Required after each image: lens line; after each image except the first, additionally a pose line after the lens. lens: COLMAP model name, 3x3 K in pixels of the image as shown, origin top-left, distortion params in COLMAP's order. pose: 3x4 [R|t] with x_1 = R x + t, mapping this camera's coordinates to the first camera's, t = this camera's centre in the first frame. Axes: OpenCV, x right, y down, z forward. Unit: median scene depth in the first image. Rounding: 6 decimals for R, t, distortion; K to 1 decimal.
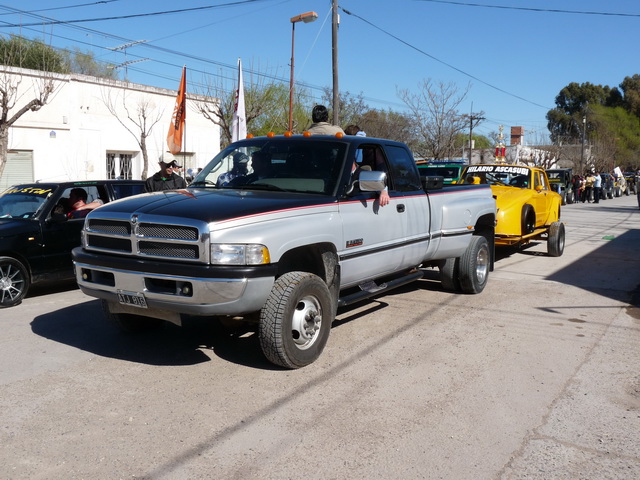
lens RADIAL K [[656.4, 0, 320.2], [0, 656.4, 240.5], [0, 0, 1]] dist [-0.017608, 0.000000]
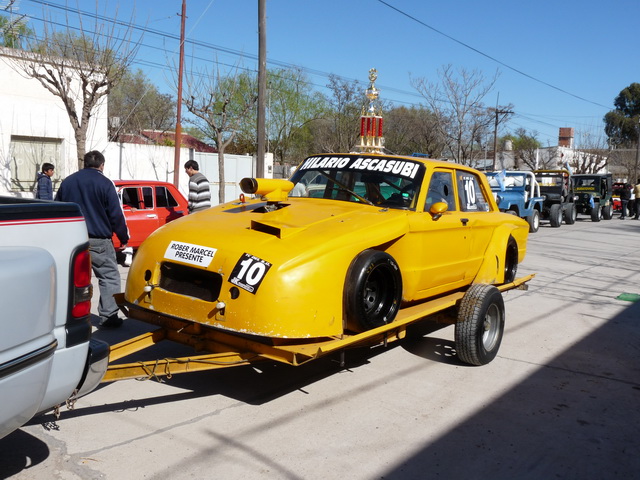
lens RADIAL K [[656.4, 0, 320.2], [0, 656.4, 239.3], [0, 0, 1]] dist [-0.017608, 0.000000]
pose [[0.996374, 0.031470, -0.079047, 0.073056], [-0.031718, 0.999495, -0.001885, -0.014071], [0.078948, 0.004386, 0.996869, 0.140182]]
